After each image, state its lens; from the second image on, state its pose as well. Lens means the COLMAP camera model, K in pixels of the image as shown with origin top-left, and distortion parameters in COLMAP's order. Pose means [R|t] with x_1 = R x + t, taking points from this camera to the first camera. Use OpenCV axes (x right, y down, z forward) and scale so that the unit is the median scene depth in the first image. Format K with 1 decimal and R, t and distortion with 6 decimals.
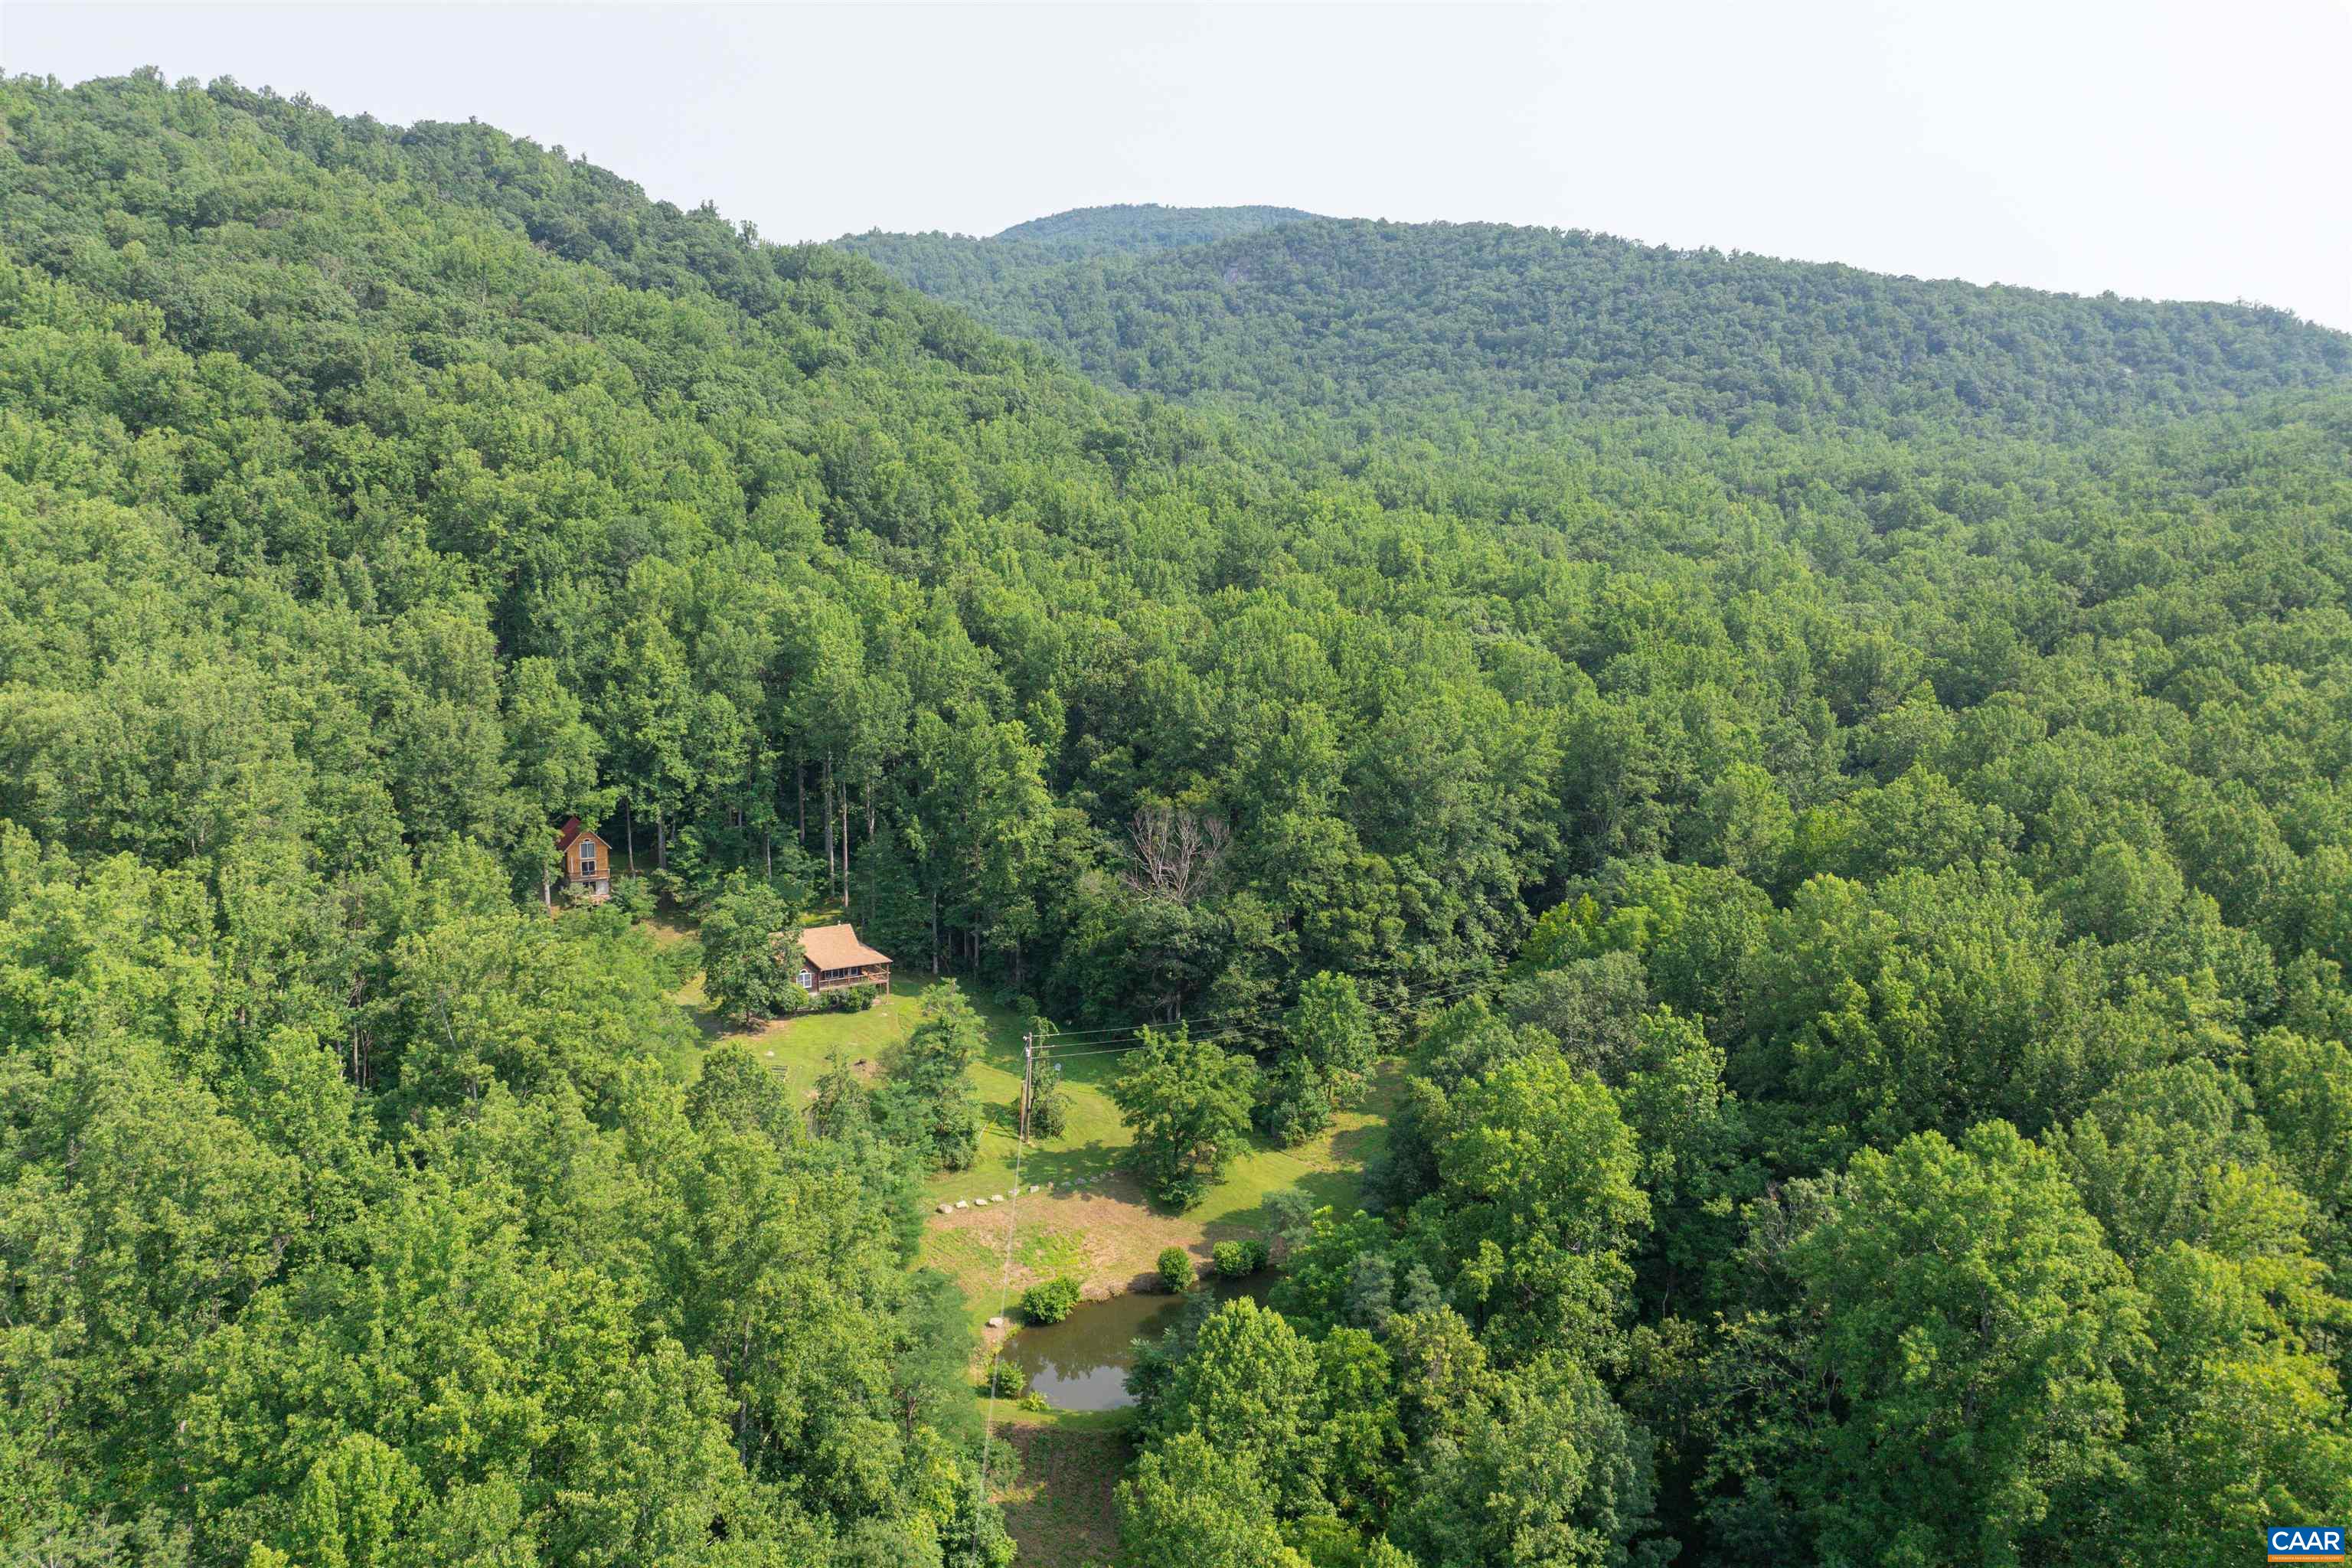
lens RADIAL K [[1654.8, 0, 1176.4], [0, 1654.8, 777.0], [0, 0, 1]] dist [-0.041579, 0.005629]
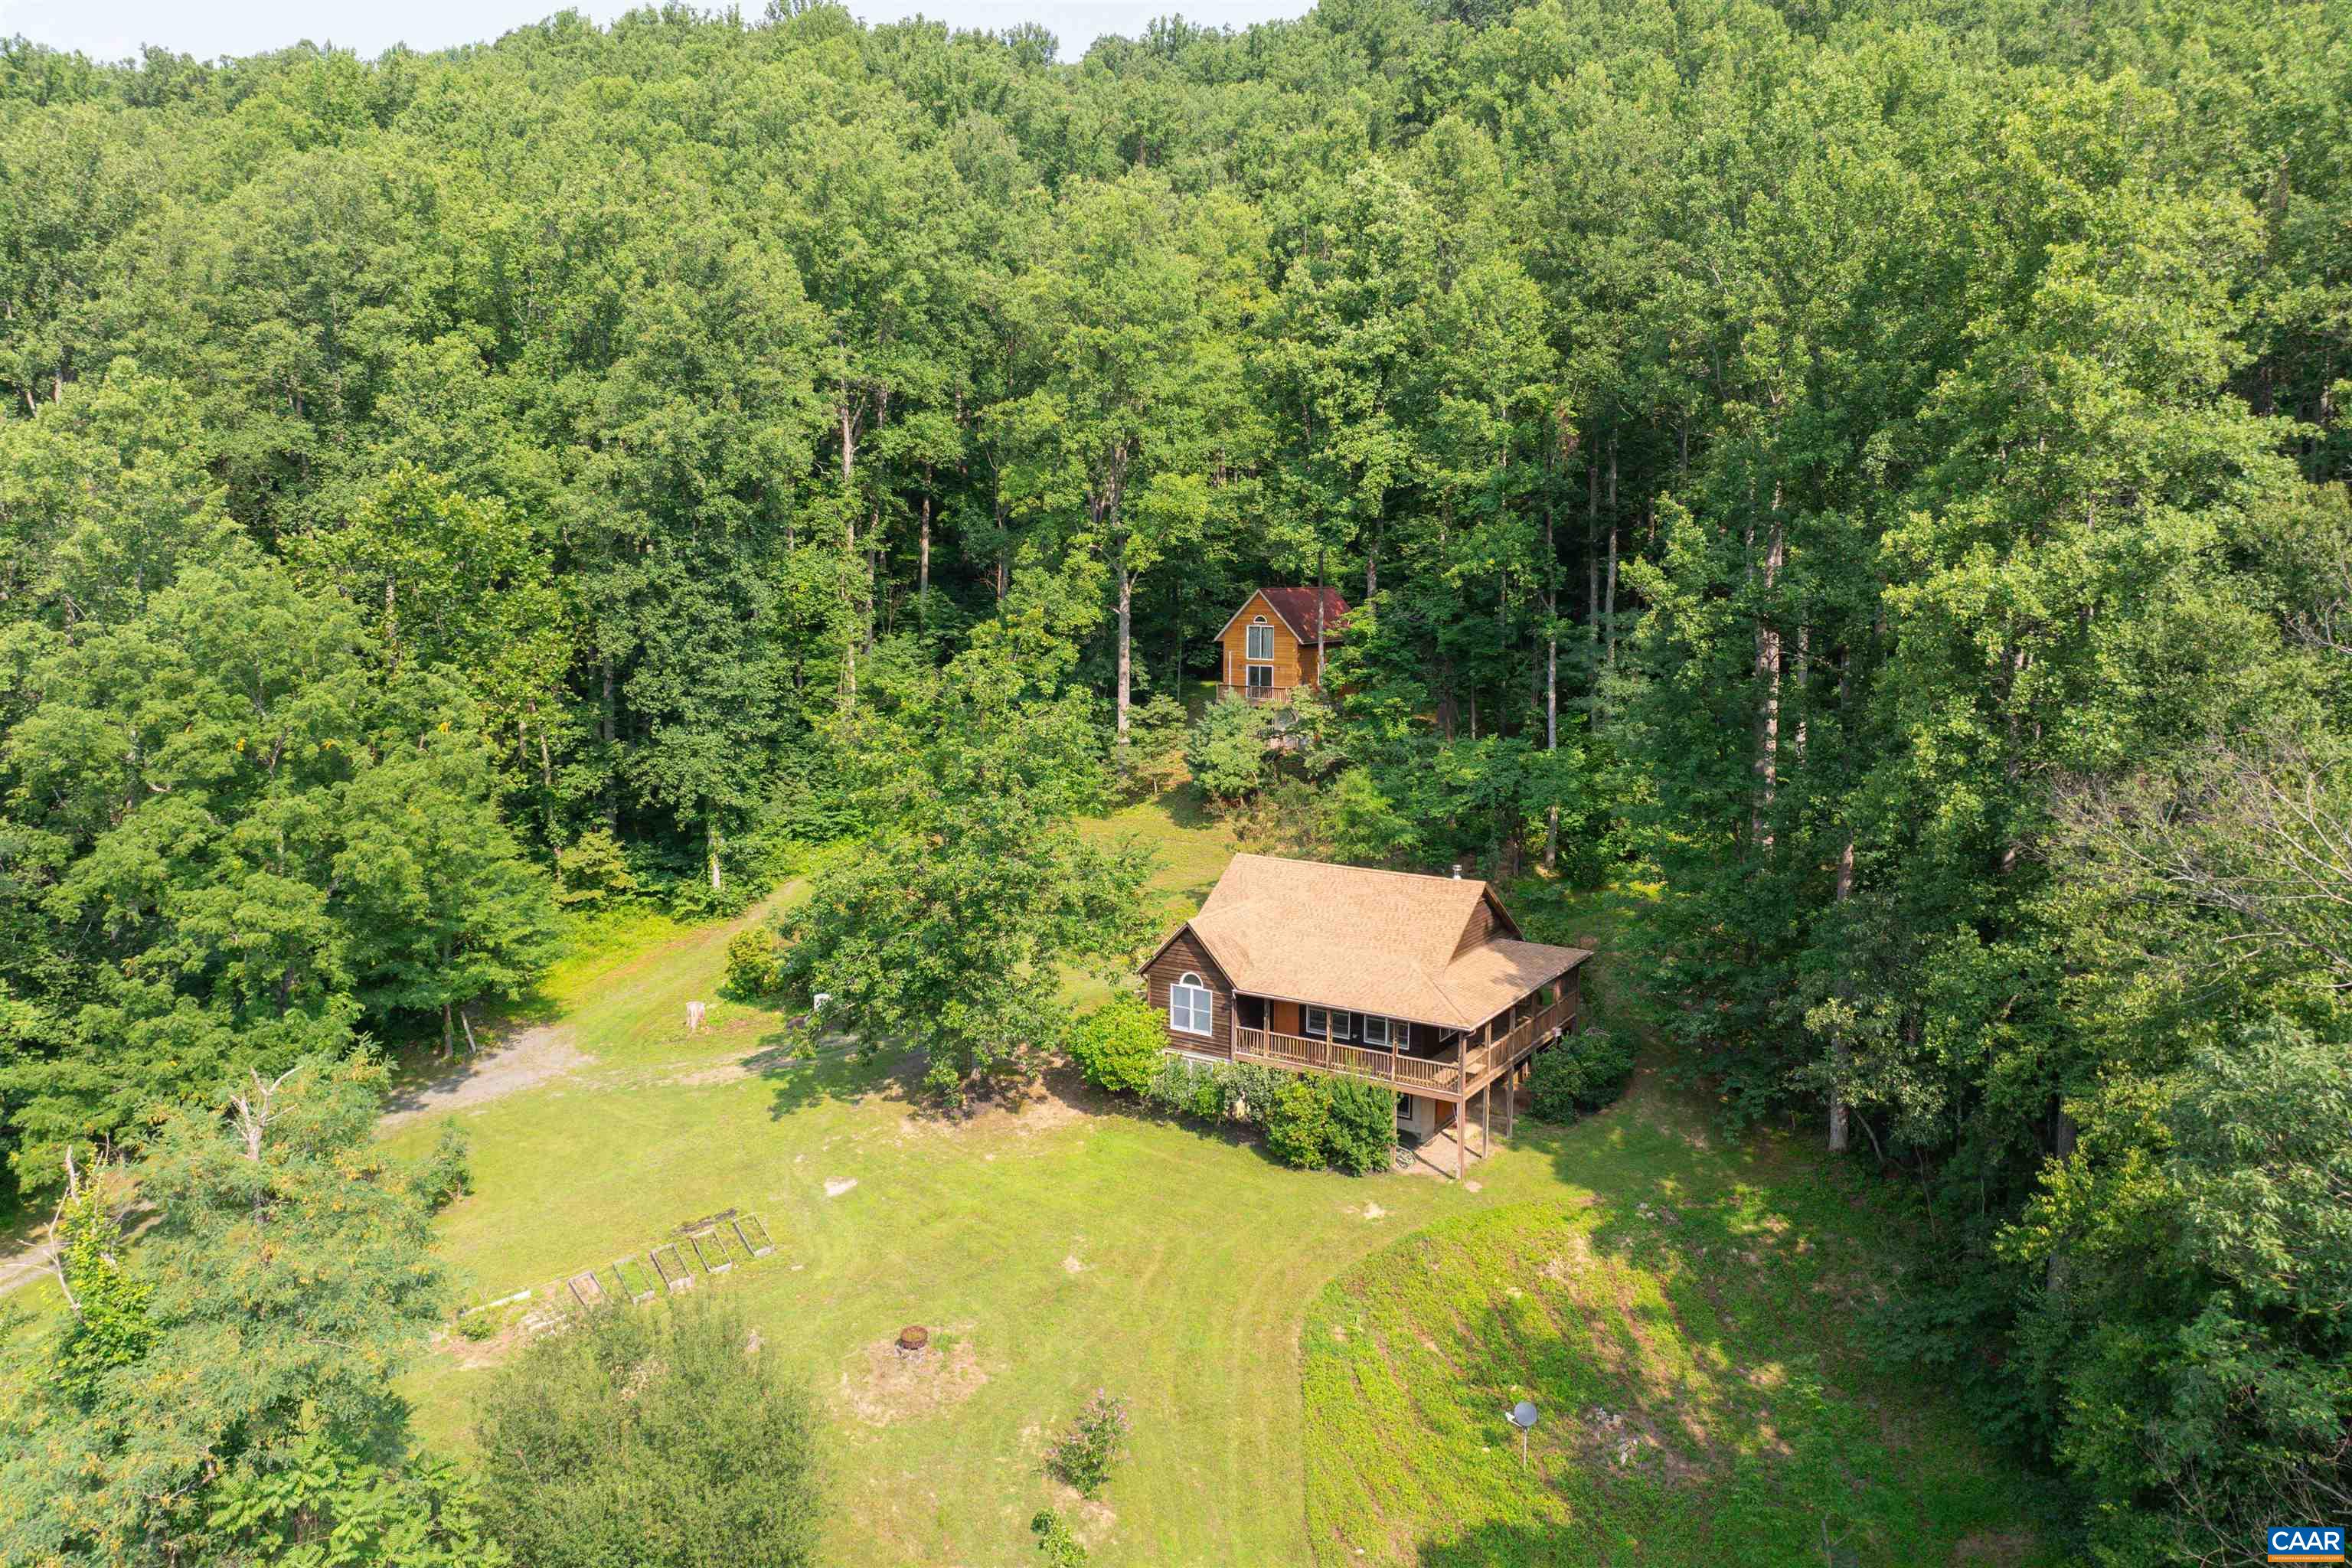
lens RADIAL K [[1654.8, 0, 1185.0], [0, 1654.8, 695.8], [0, 0, 1]] dist [-0.041579, 0.005629]
pose [[0.454597, 0.073313, -0.887675, 0.039824], [-0.131012, 0.991271, 0.014775, 0.056052], [0.881009, 0.109580, 0.460233, 0.784031]]
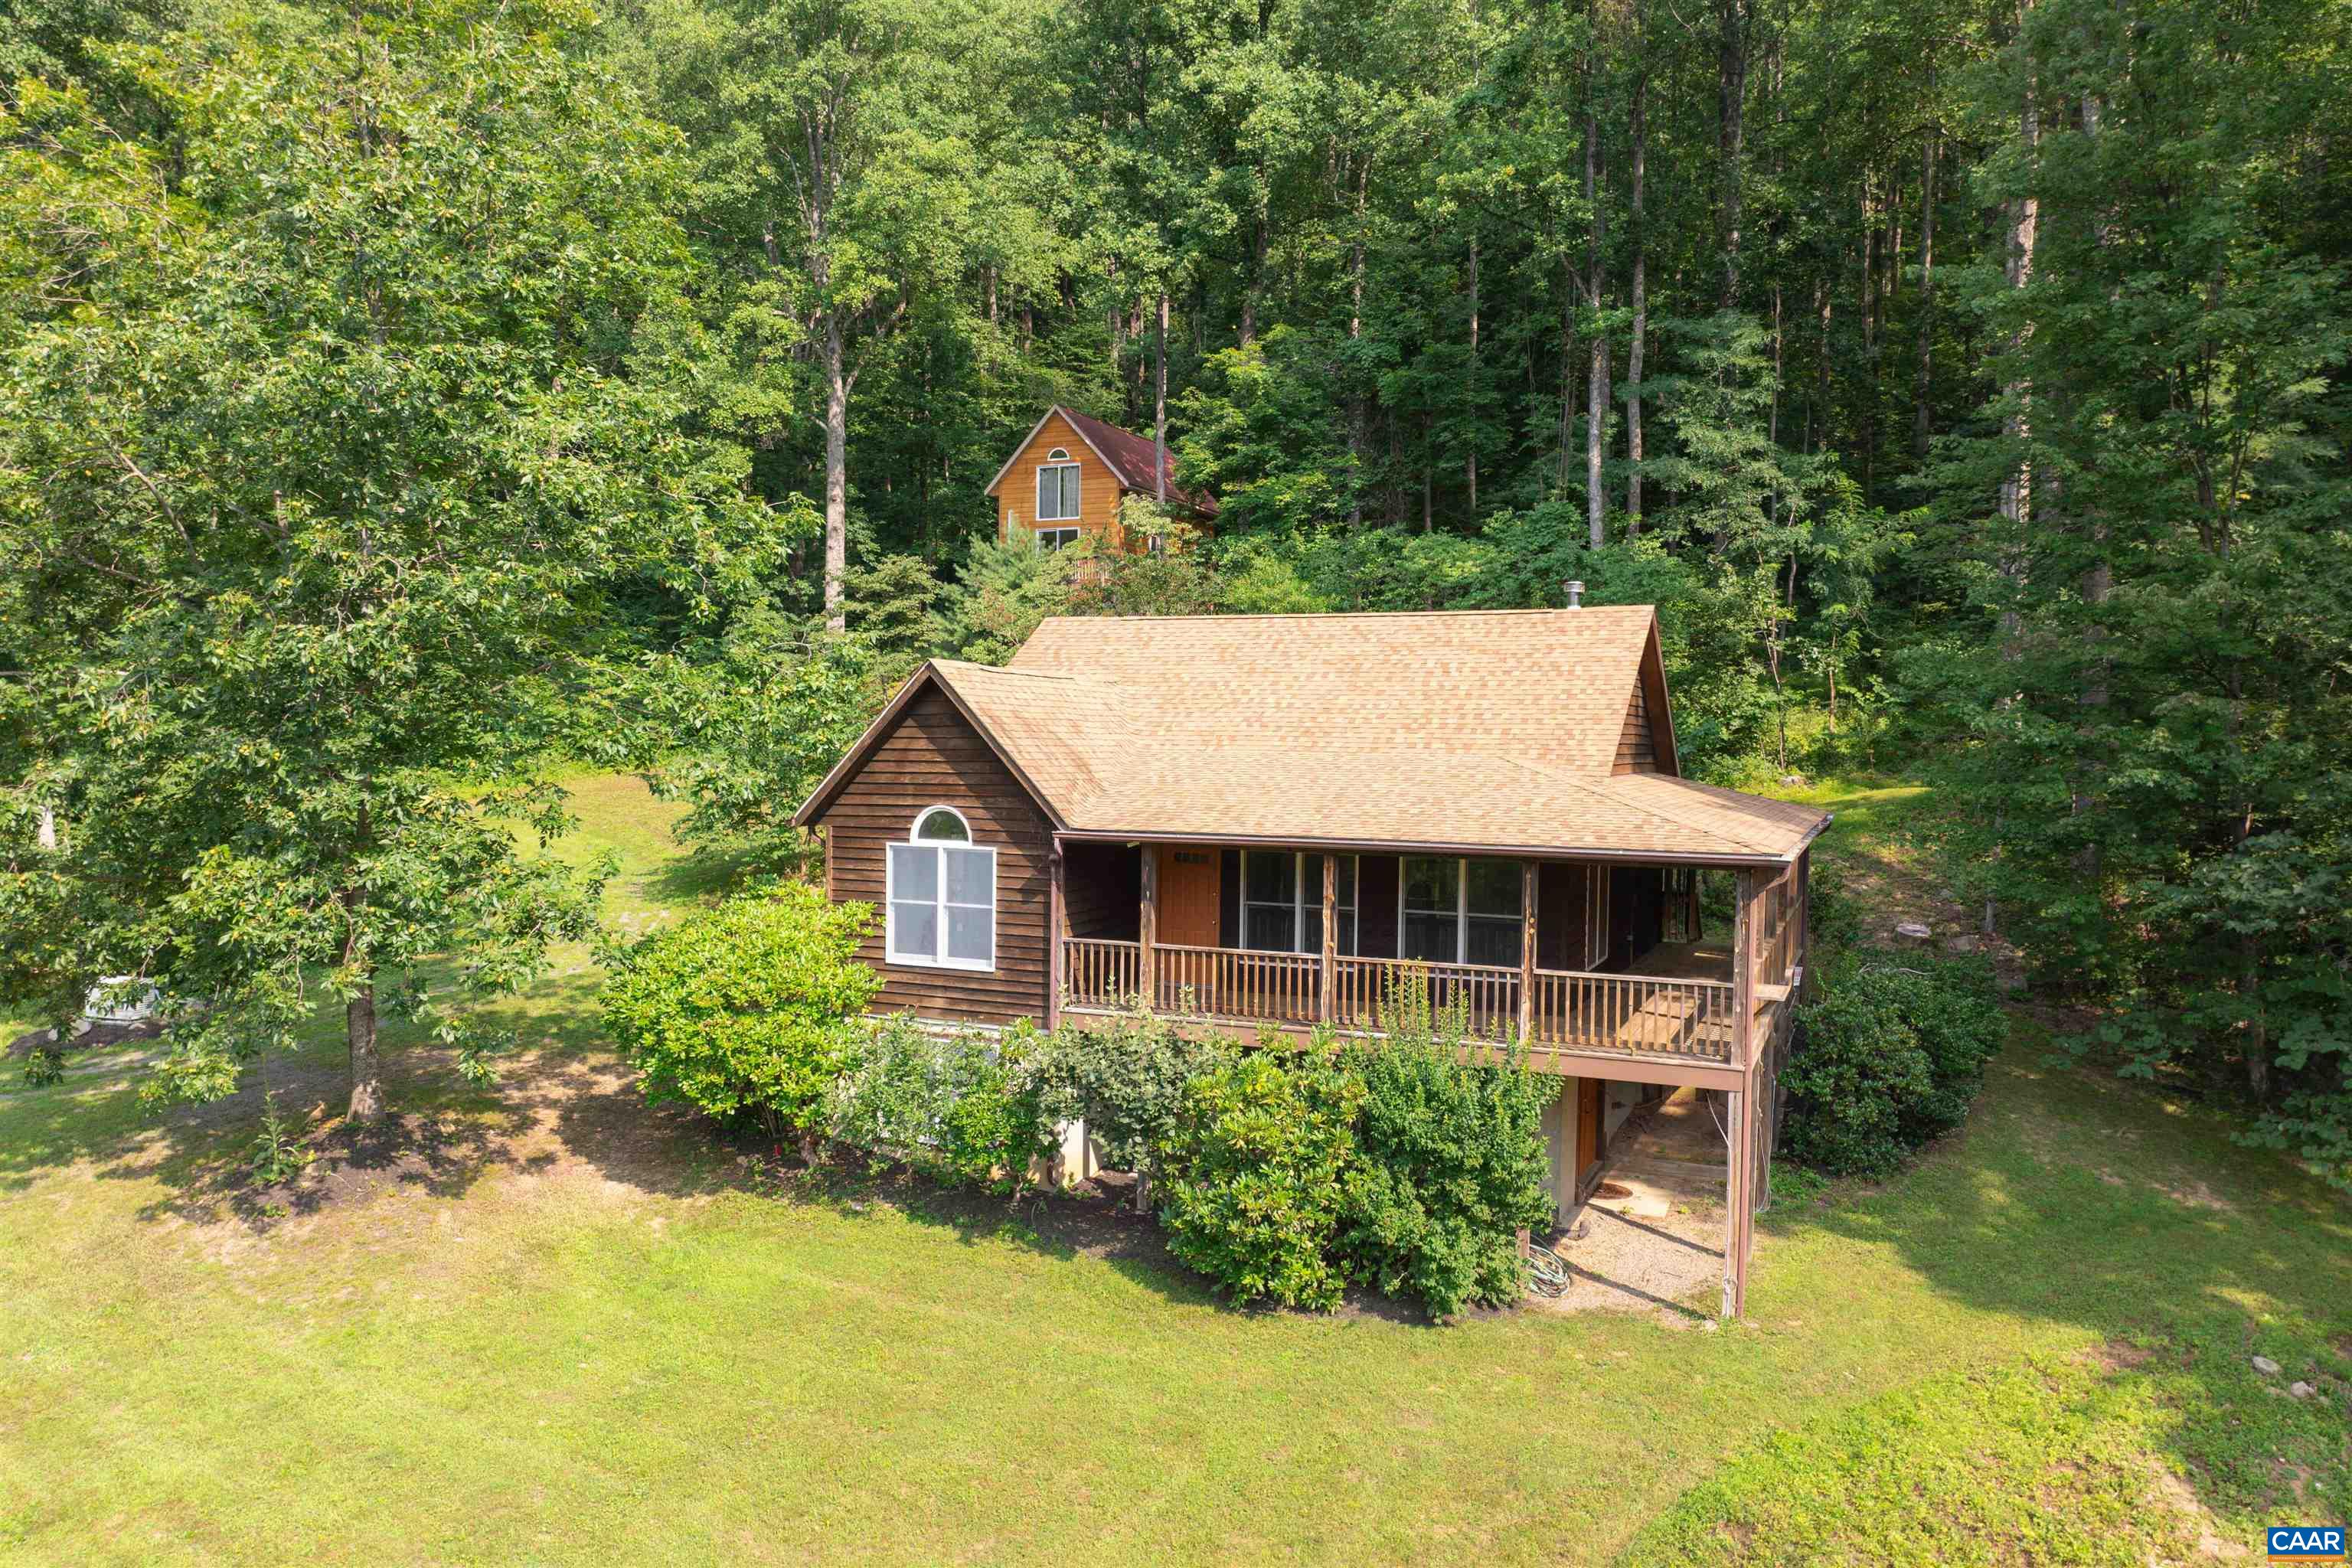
lens RADIAL K [[1654.8, 0, 1206.3], [0, 1654.8, 824.4], [0, 0, 1]] dist [-0.041579, 0.005629]
pose [[0.589104, 0.046075, -0.806742, -0.111761], [-0.126936, 0.991255, -0.036079, 0.110188], [0.798025, 0.123659, 0.589801, 0.871643]]
